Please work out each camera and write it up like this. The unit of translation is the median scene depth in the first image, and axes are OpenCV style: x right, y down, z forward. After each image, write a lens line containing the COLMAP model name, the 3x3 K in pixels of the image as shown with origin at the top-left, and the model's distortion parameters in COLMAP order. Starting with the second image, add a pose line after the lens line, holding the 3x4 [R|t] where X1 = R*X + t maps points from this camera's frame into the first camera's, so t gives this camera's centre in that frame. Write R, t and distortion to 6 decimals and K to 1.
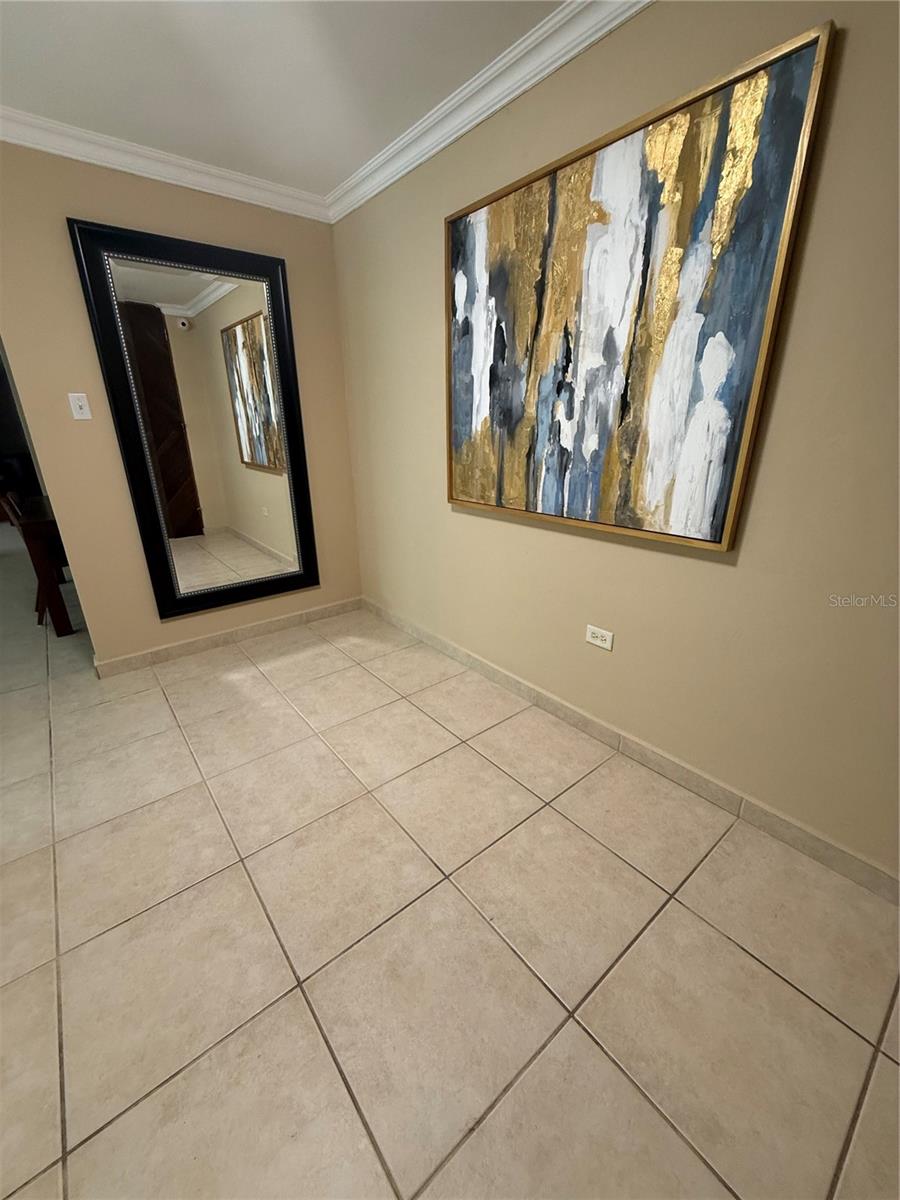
lens RADIAL K [[477.5, 0, 448.8], [0, 477.5, 599.6], [0, 0, 1]] dist [-0.000544, 0.000234]
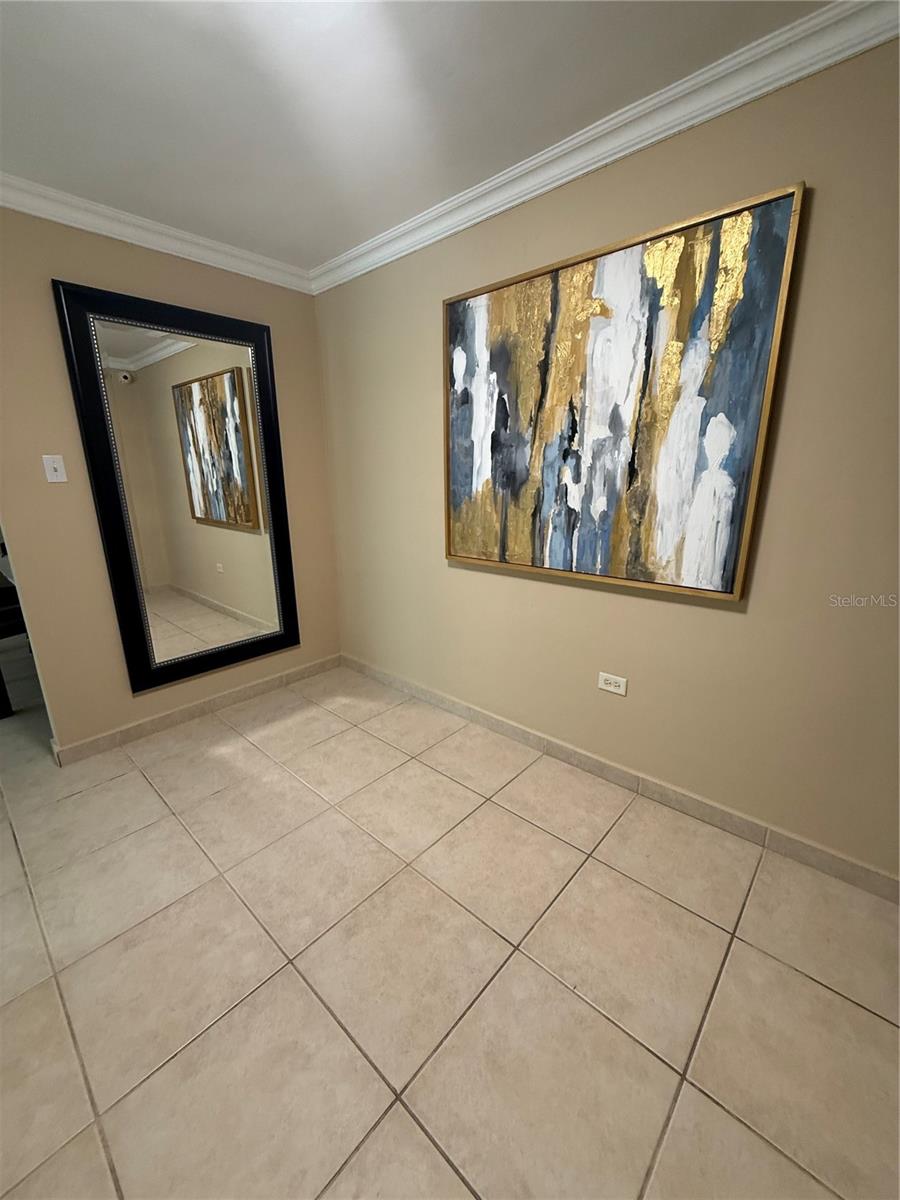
lens RADIAL K [[477.5, 0, 448.4], [0, 477.5, 599.9], [0, 0, 1]] dist [-0.000544, 0.000234]
pose [[0.988245, -0.041882, 0.147028, -0.196395], [0.055024, 0.994732, -0.086486, -0.034754], [-0.142632, 0.093559, 0.985344, -0.000304]]
